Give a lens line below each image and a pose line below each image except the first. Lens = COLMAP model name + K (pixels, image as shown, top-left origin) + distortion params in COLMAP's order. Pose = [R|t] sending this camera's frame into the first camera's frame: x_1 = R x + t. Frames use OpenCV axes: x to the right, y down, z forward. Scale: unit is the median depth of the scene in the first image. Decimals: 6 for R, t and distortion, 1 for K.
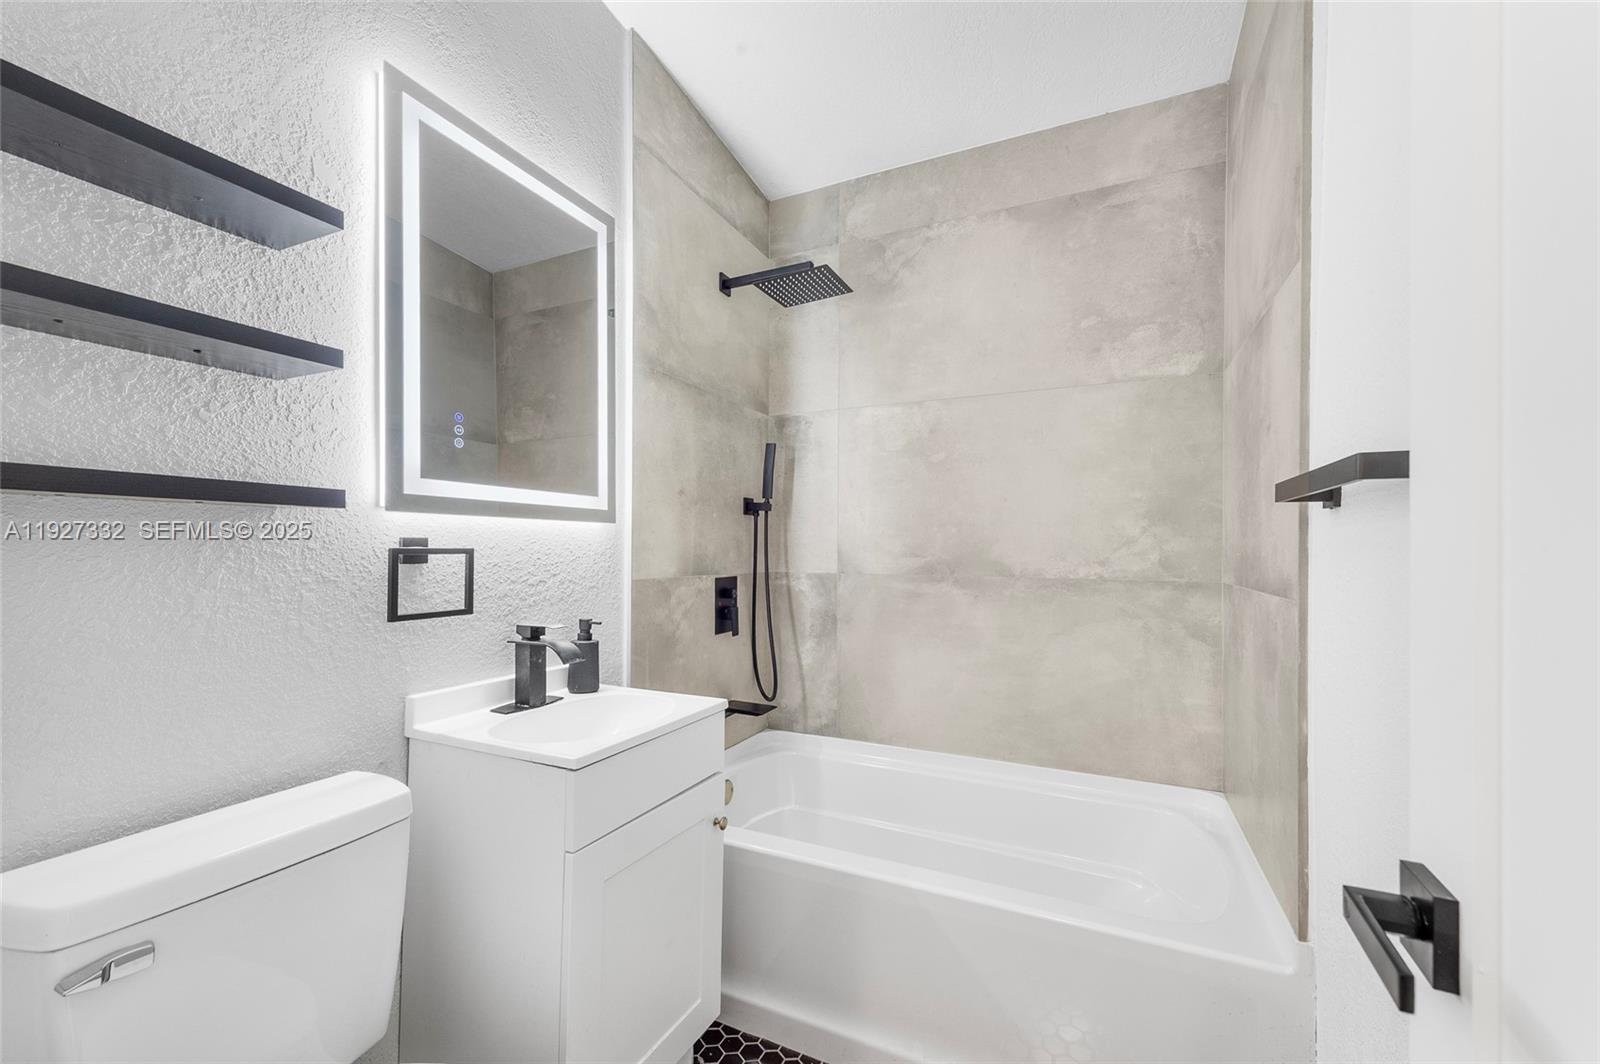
lens RADIAL K [[654.3, 0, 799.3], [0, 654.3, 536.0], [0, 0, 1]] dist [0.013372, -0.002385]
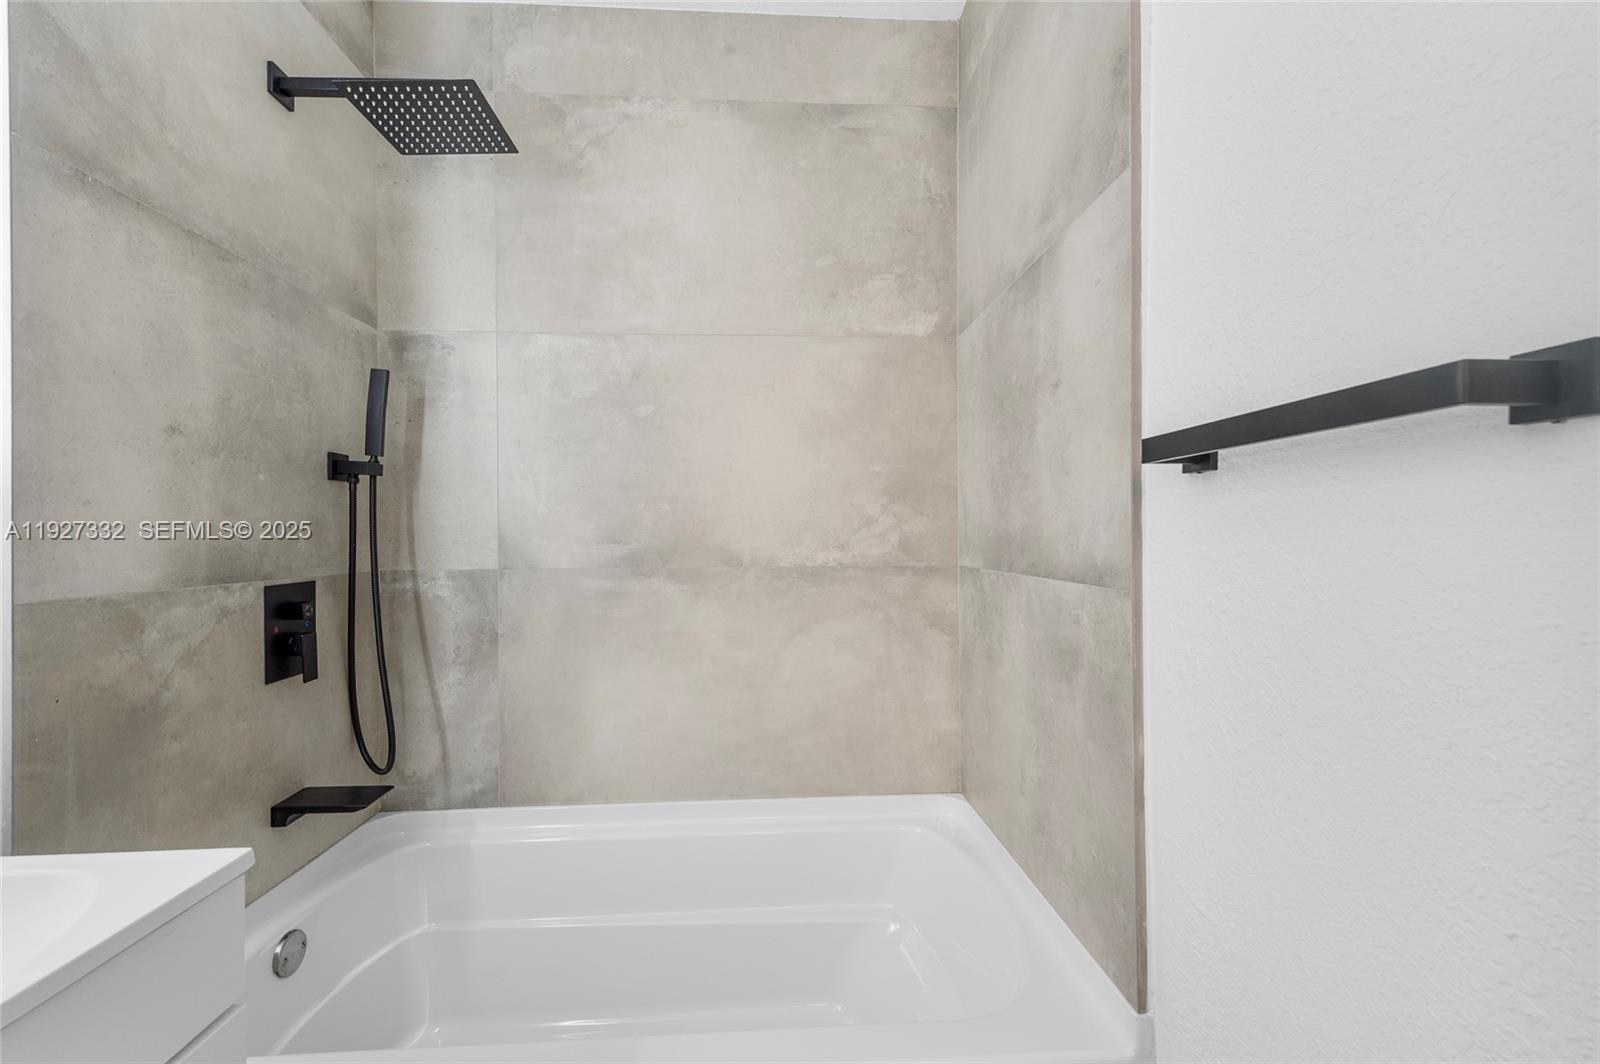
lens RADIAL K [[654.3, 0, 801.0], [0, 654.3, 534.8], [0, 0, 1]] dist [0.013372, -0.002385]
pose [[0.878828, -0.011100, 0.477009, 0.010439], [0.000970, 0.999769, 0.021476, 0.007021], [-0.477137, -0.018411, 0.878636, 0.270029]]
